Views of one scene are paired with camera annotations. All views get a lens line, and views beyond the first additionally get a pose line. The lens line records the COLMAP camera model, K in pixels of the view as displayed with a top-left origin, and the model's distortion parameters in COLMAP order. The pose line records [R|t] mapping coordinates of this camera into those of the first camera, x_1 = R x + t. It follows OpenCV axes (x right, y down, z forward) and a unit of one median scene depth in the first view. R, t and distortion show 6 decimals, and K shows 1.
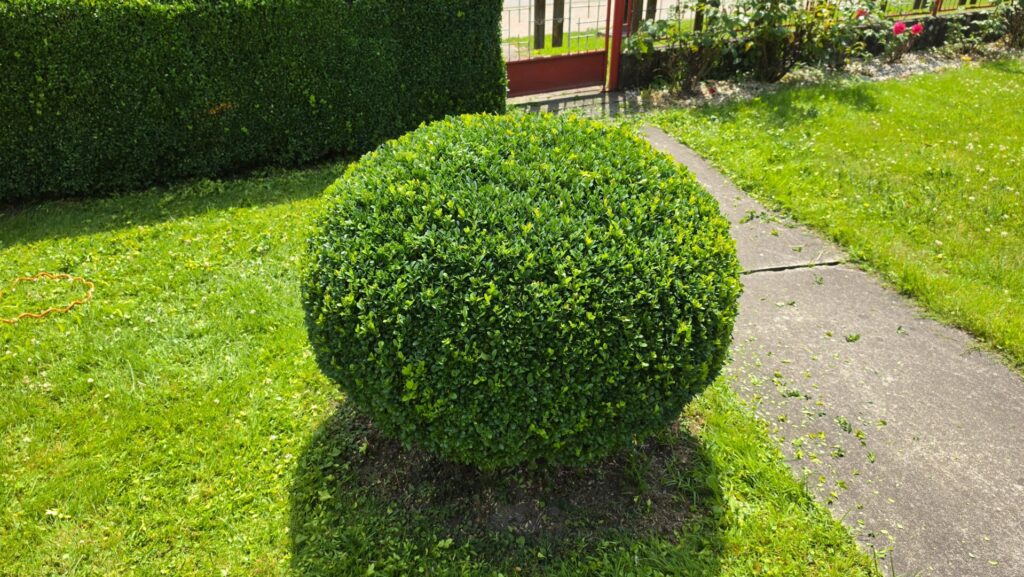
lens RADIAL K [[695.9, 0, 518.1], [0, 695.9, 291.5], [0, 0, 1]] dist [0.043266, -0.052225]
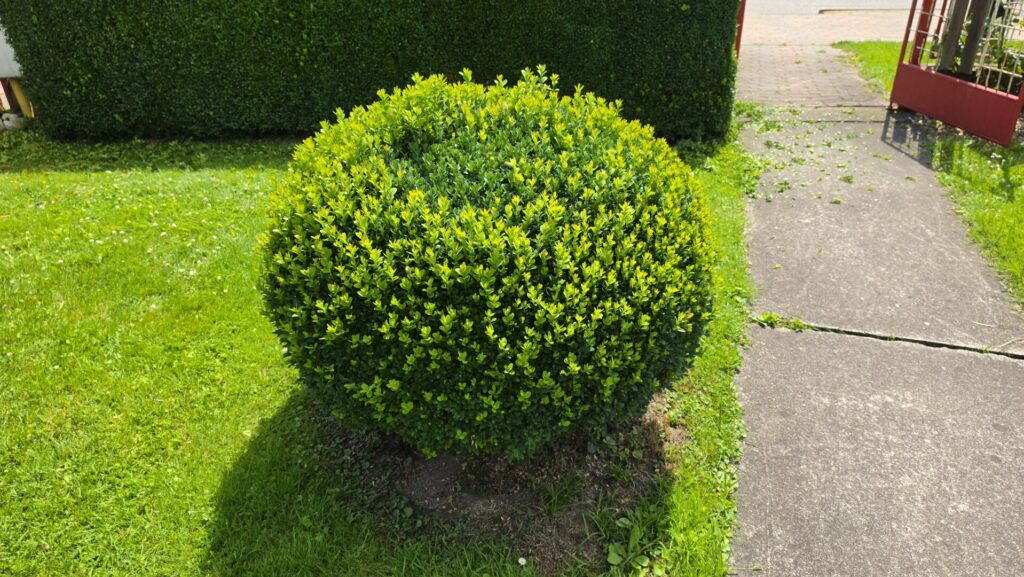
lens RADIAL K [[695.9, 0, 510.3], [0, 695.9, 288.1], [0, 0, 1]] dist [0.043266, -0.052225]
pose [[0.877706, 0.232373, -0.419087, 0.243056], [-0.230845, 0.971425, 0.055166, -0.024513], [0.419931, 0.048324, 0.906269, 0.056197]]
